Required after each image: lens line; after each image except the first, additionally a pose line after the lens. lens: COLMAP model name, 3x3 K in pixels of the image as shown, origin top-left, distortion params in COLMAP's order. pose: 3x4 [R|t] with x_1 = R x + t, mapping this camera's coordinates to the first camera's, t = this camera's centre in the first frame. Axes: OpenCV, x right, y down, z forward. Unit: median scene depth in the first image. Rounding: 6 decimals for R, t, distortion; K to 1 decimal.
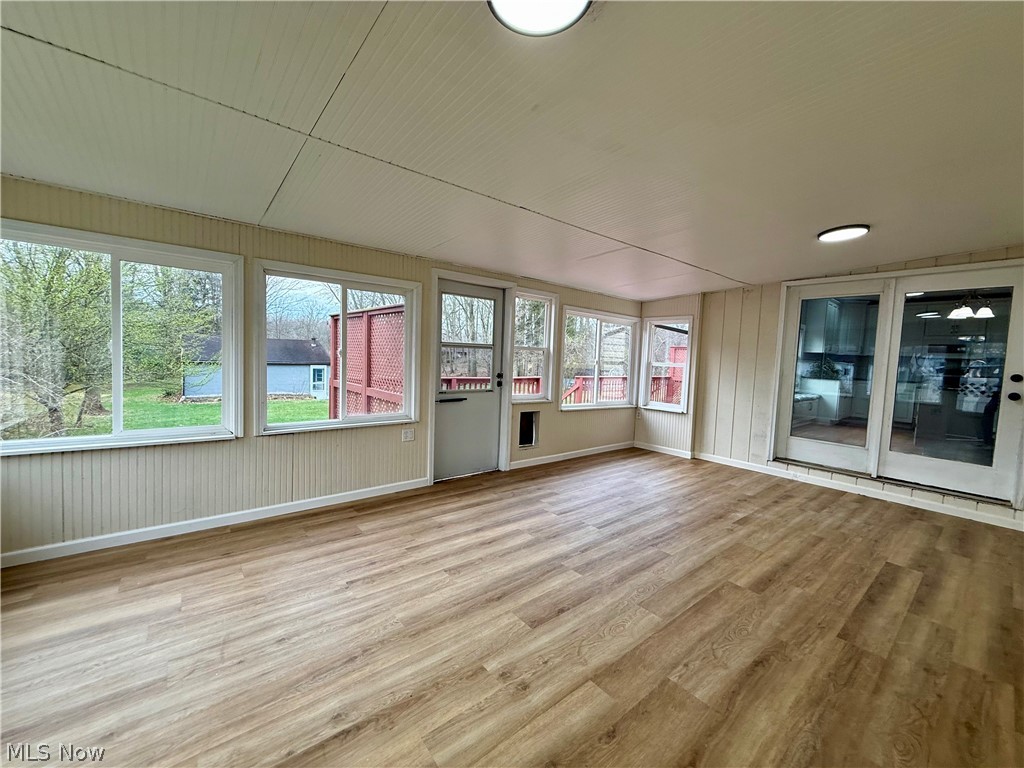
lens RADIAL K [[406.6, 0, 510.3], [0, 406.6, 380.6], [0, 0, 1]] dist [0.000619, 0.000684]
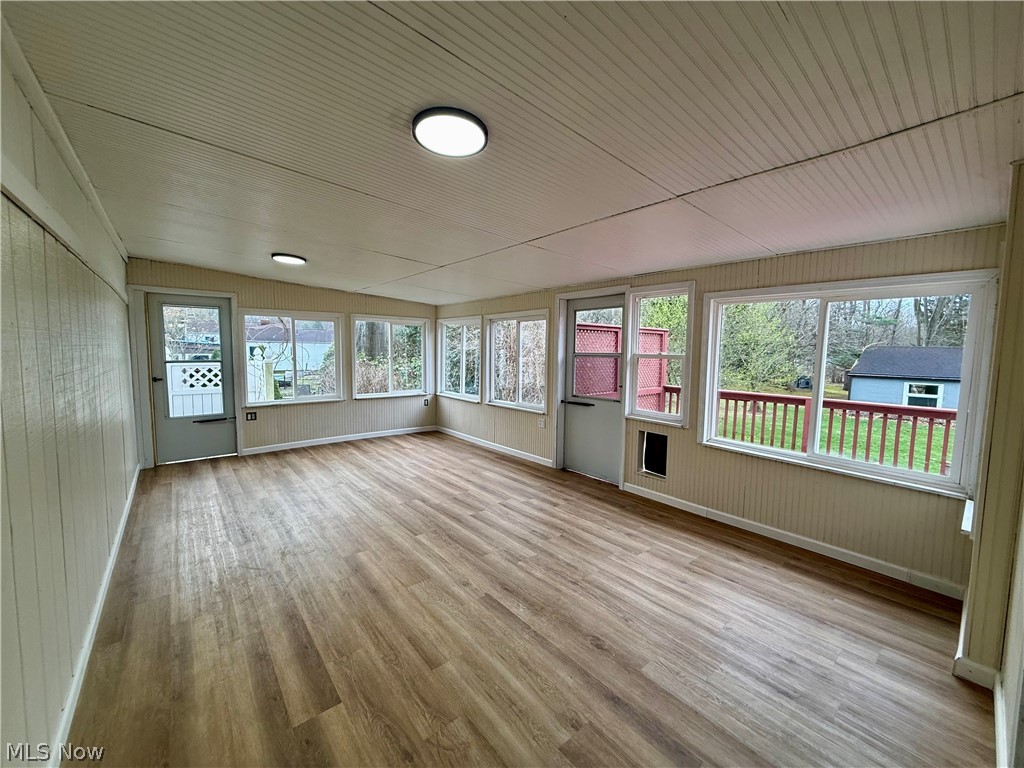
lens RADIAL K [[406.6, 0, 510.0], [0, 406.6, 382.9], [0, 0, 1]] dist [0.000619, 0.000684]
pose [[0.011280, 0.043902, -0.998972, 1.161101], [-0.076162, 0.996171, 0.042919, -0.051108], [0.997032, 0.075600, 0.014580, 0.928458]]
